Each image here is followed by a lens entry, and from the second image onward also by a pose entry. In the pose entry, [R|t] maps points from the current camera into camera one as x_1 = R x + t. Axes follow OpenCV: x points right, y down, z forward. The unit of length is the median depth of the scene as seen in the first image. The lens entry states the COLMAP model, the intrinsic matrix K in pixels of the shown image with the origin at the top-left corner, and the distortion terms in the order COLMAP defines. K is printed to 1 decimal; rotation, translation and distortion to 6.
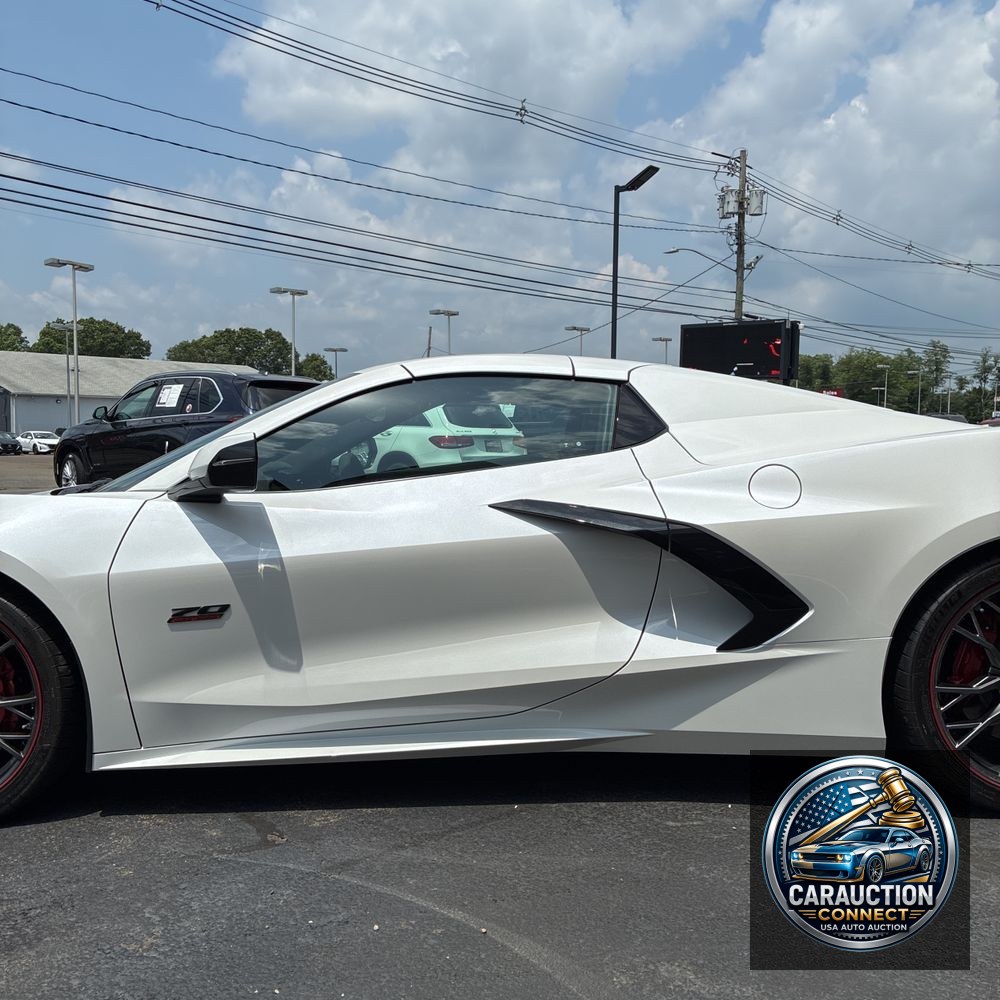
lens RADIAL K [[1013.3, 0, 493.7], [0, 1013.3, 500.1], [0, 0, 1]] dist [0.019837, 0.000000]
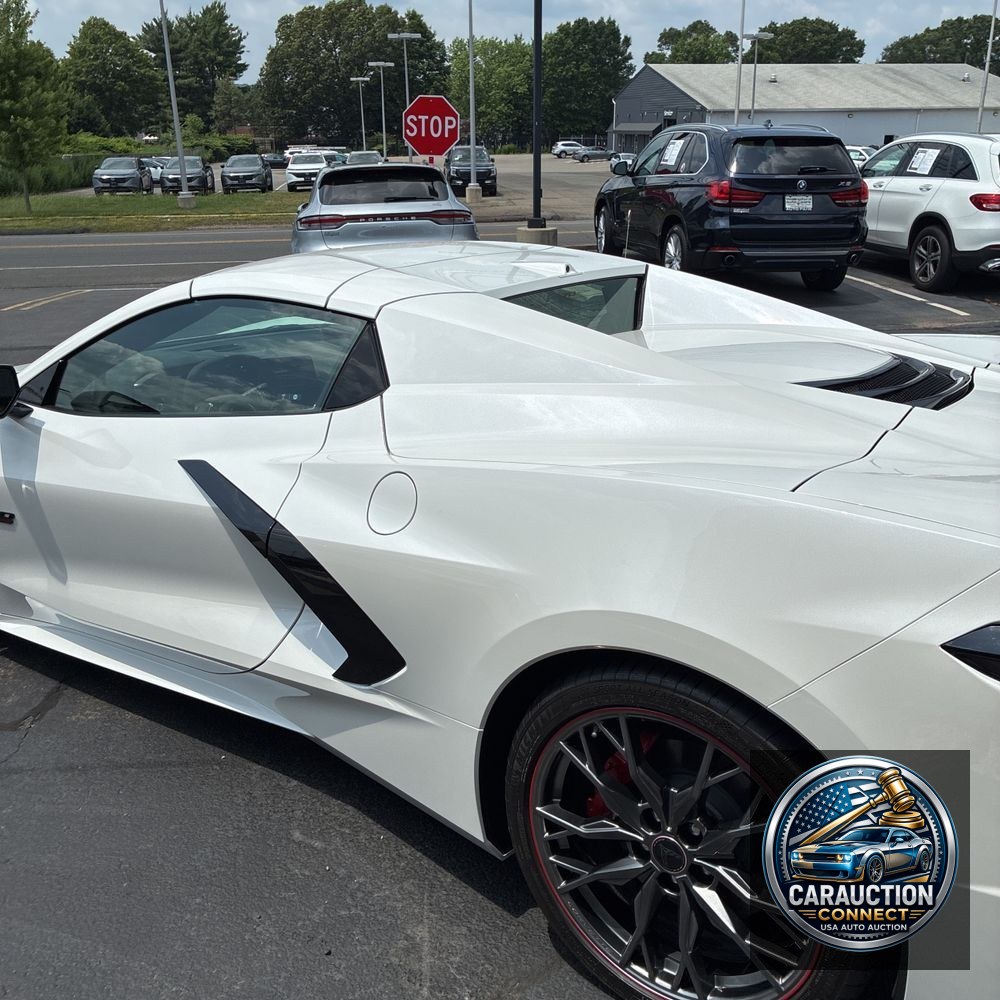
lens RADIAL K [[1013.3, 0, 508.8], [0, 1013.3, 491.9], [0, 0, 1]] dist [0.019837, 0.000000]
pose [[0.797434, 0.183554, -0.574810, 0.157579], [-0.026401, 0.962310, 0.270669, -0.046113], [0.602828, -0.200665, 0.772226, 0.092367]]
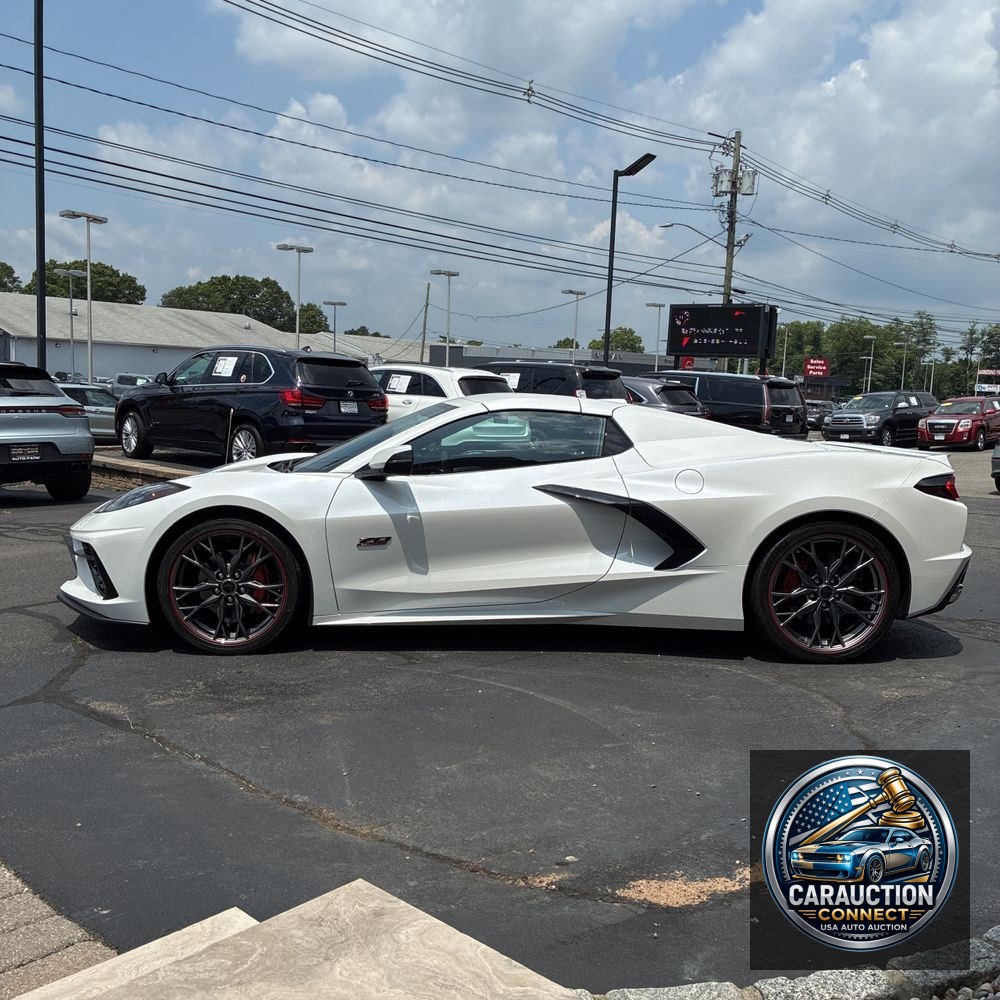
lens RADIAL K [[1013.3, 0, 503.1], [0, 1013.3, 499.7], [0, 0, 1]] dist [0.019837, 0.000000]
pose [[0.999352, 0.029414, 0.020741, -0.019000], [-0.030295, 0.998595, 0.043487, -0.009970], [-0.019432, -0.044087, 0.998839, -0.163570]]
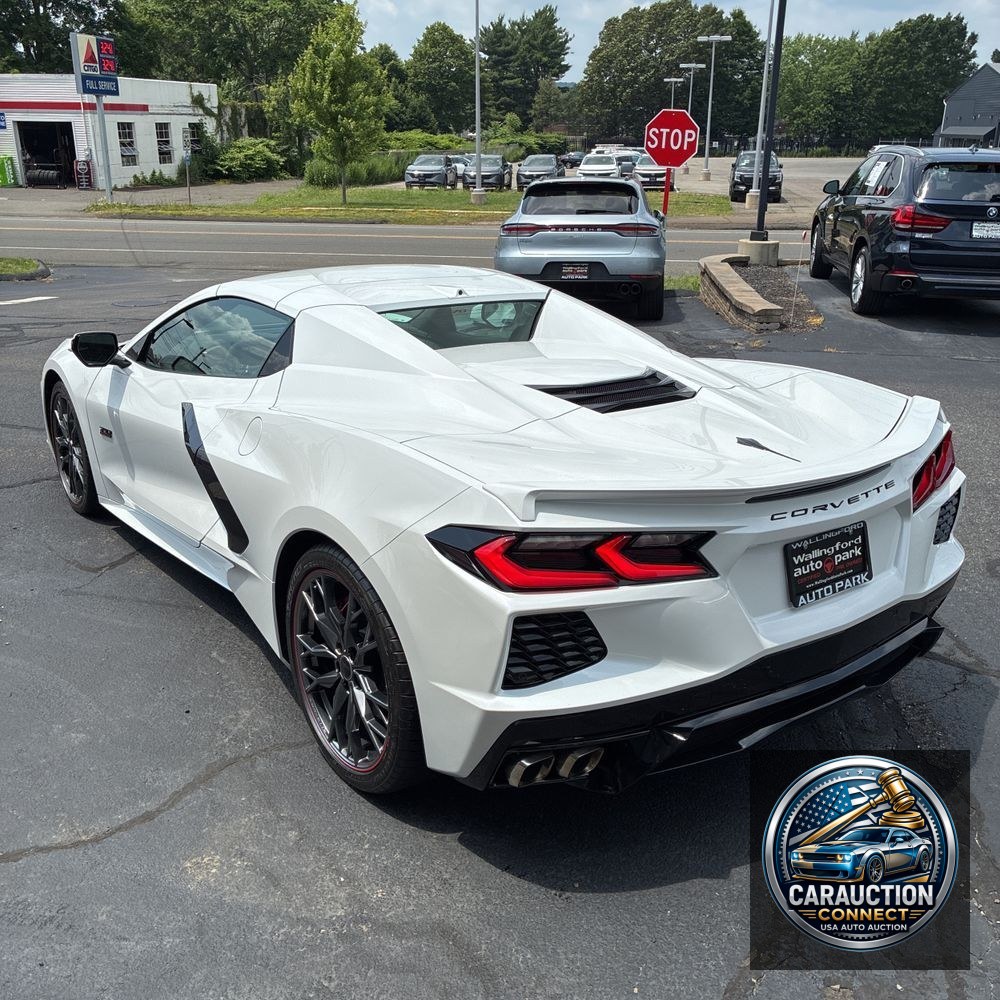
lens RADIAL K [[1013.3, 0, 492.1], [0, 1013.3, 485.8], [0, 0, 1]] dist [0.019837, 0.000000]
pose [[0.575687, 0.263183, -0.774157, 0.279491], [-0.061376, 0.958022, 0.280049, -0.062426], [0.815363, -0.113706, 0.567674, 0.107831]]
